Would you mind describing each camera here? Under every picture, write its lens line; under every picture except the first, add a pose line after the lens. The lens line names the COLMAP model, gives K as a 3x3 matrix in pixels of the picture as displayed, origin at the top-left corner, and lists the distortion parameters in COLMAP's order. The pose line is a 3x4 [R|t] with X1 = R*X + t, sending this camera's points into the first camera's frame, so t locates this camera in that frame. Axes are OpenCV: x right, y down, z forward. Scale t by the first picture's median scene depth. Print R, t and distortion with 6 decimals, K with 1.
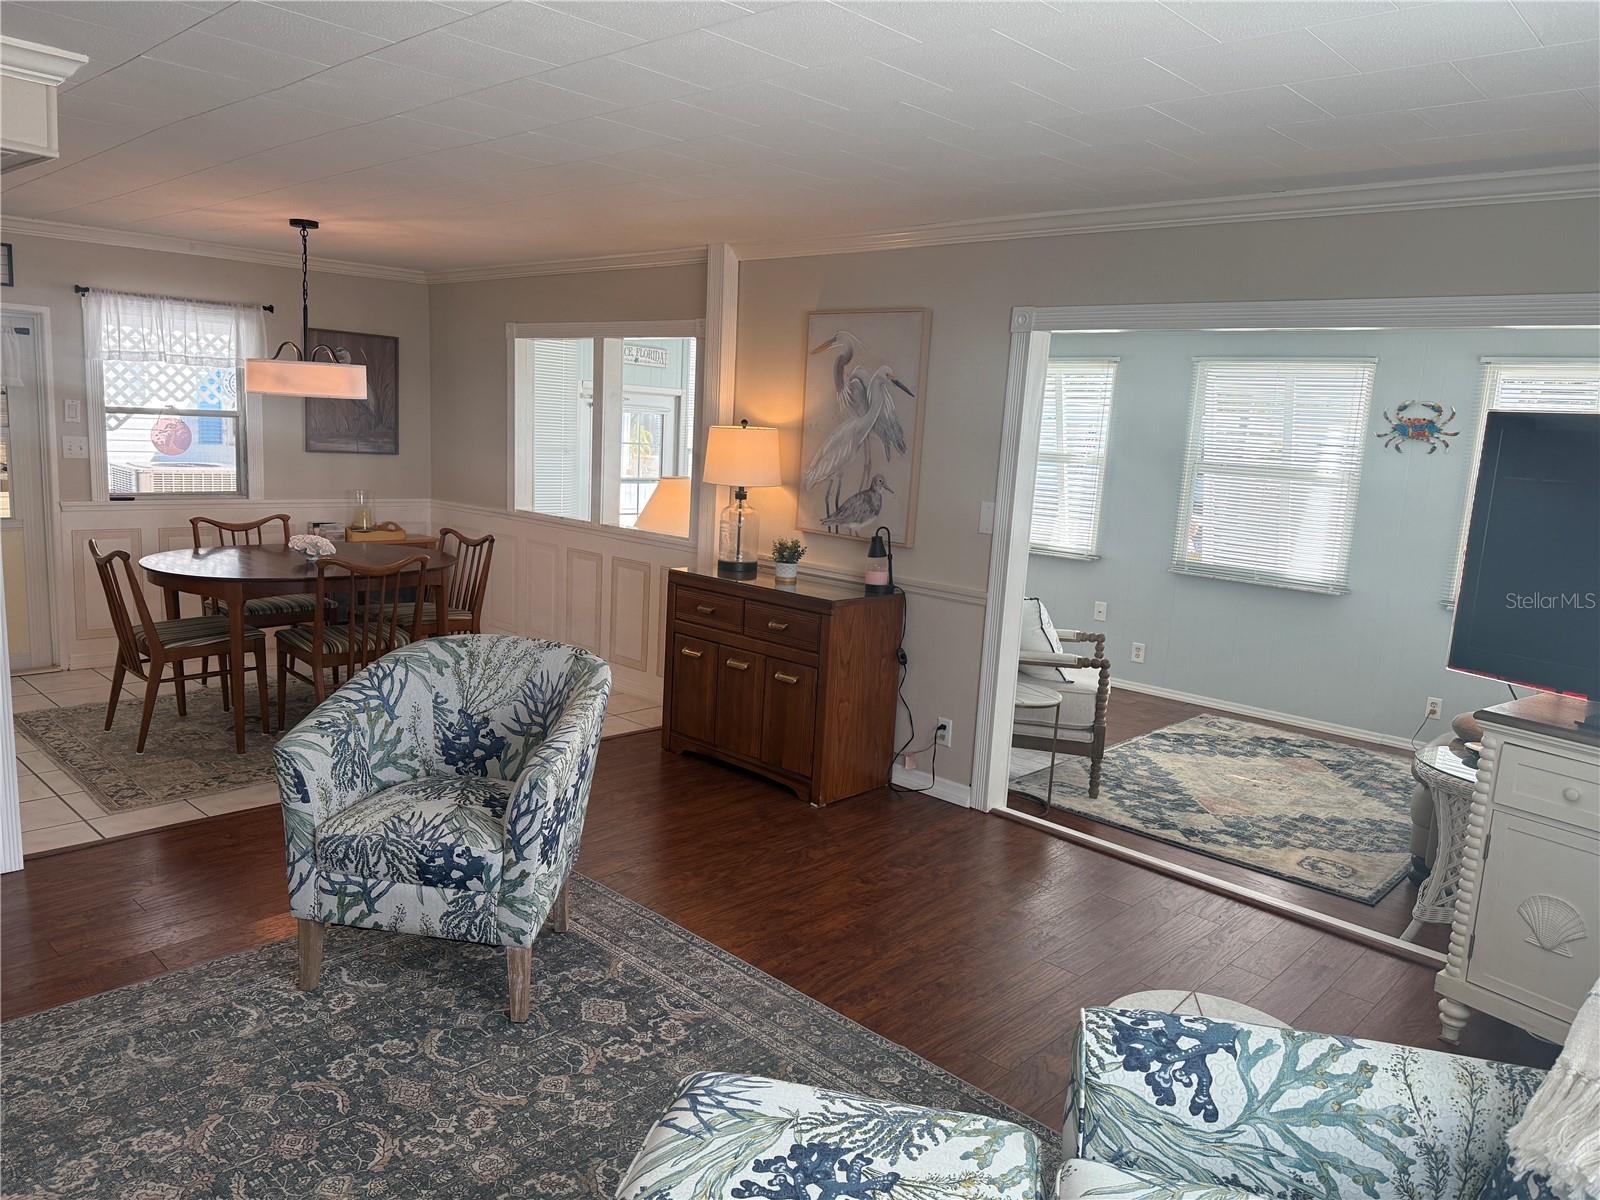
lens RADIAL K [[1134.7, 0, 793.5], [0, 1134.7, 609.2], [0, 0, 1]] dist [0.086368, -0.095353]
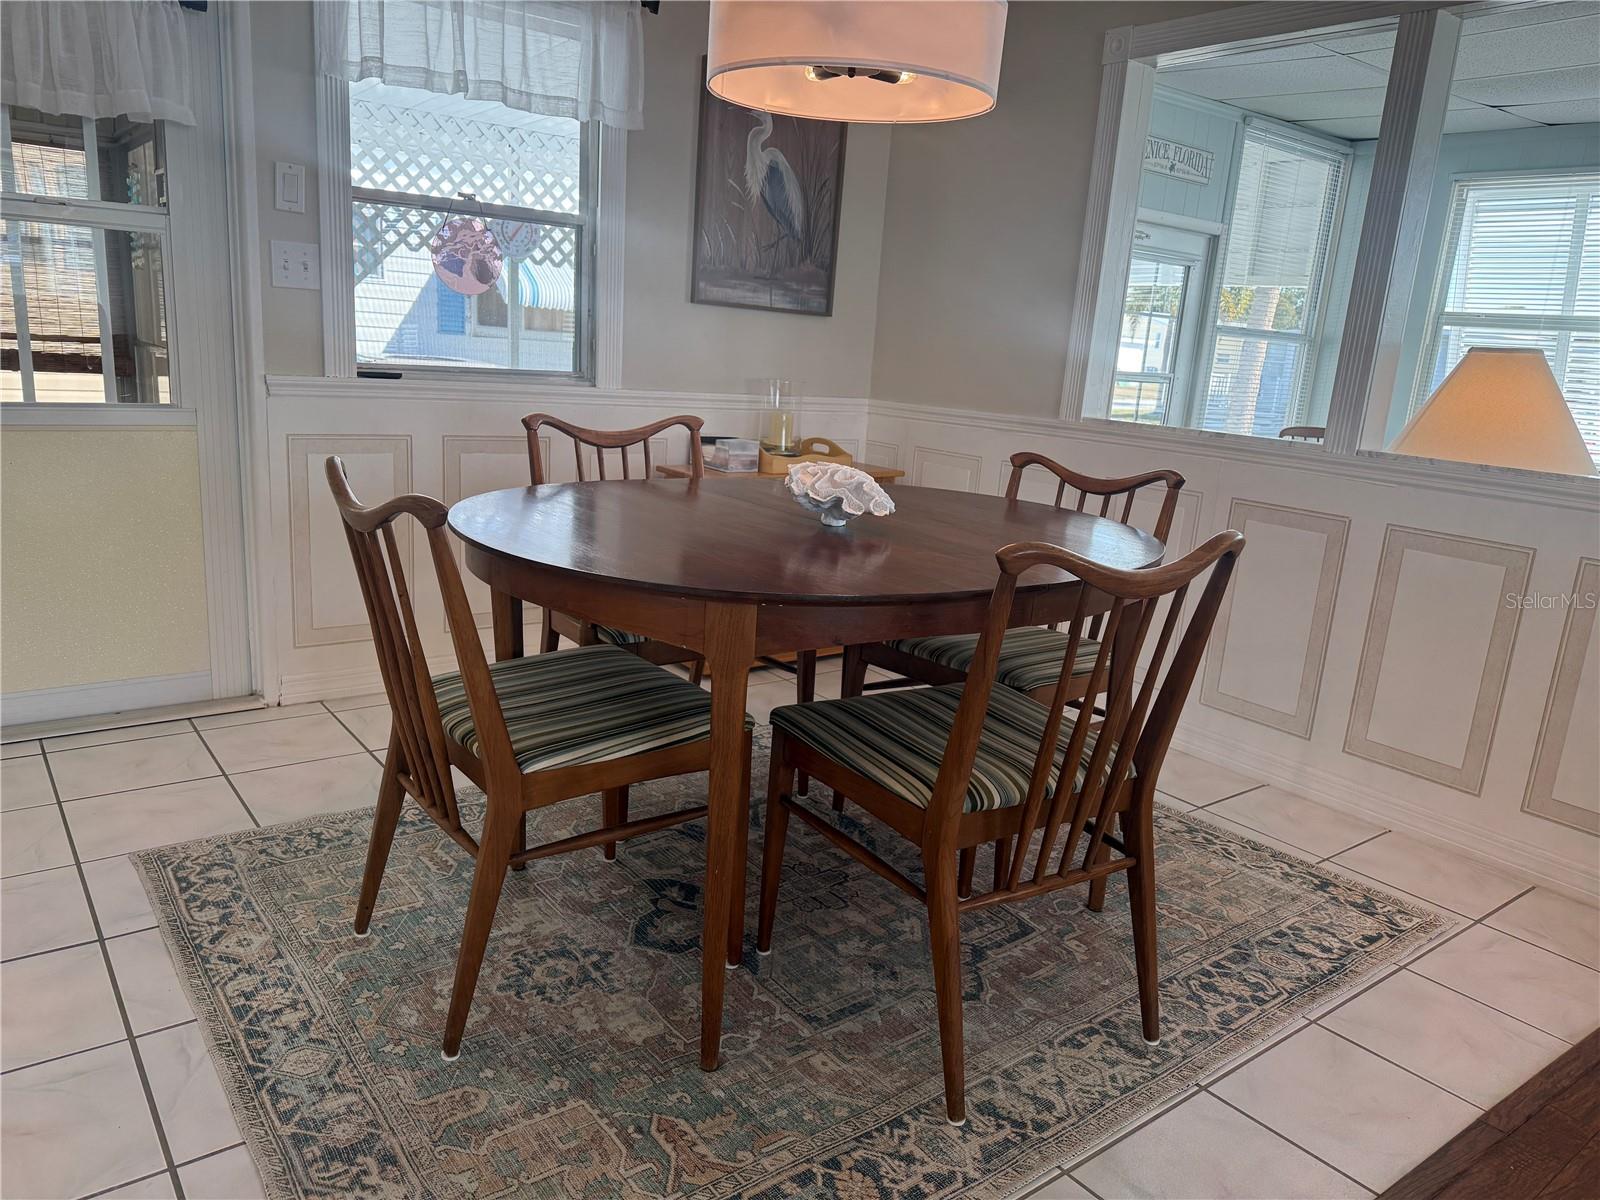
lens RADIAL K [[1134.7, 0, 804.2], [0, 1134.7, 598.8], [0, 0, 1]] dist [0.086368, -0.095353]
pose [[0.989999, 0.044701, -0.133806, -0.331244], [-0.037381, 0.997689, 0.056730, -0.034694], [0.136033, -0.051161, 0.989382, 0.531419]]
